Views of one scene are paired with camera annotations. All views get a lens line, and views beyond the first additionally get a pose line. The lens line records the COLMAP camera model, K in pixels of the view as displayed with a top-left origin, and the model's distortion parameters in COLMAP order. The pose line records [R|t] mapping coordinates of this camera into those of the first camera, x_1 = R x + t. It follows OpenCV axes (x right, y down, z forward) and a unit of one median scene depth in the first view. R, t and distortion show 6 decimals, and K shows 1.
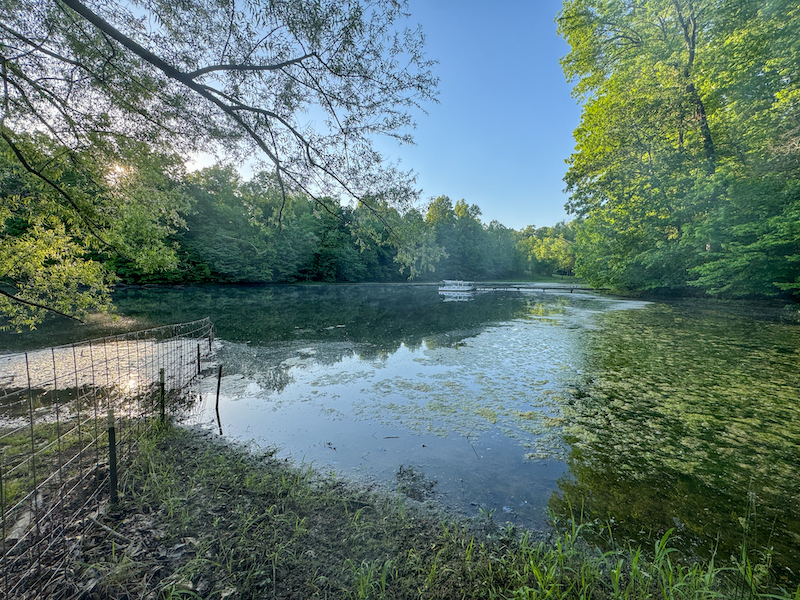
lens RADIAL K [[318.2, 0, 399.4], [0, 318.2, 299.5], [0, 0, 1]] dist [-0.002504, -0.000113]
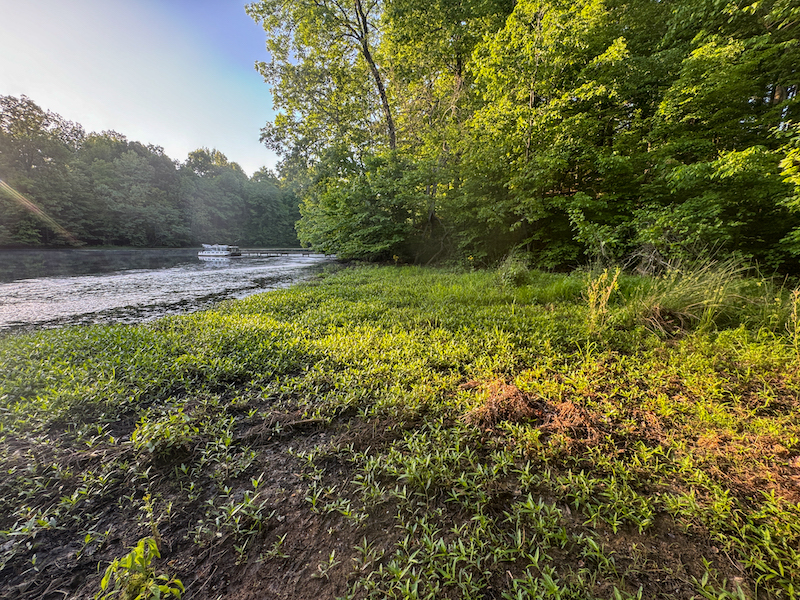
lens RADIAL K [[318.2, 0, 399.4], [0, 318.2, 299.5], [0, 0, 1]] dist [-0.002504, -0.000113]
pose [[0.948593, -0.038243, 0.314181, 1.254085], [0.005741, 0.994589, 0.103729, 0.021249], [-0.316447, -0.096593, 0.943679, -0.212658]]
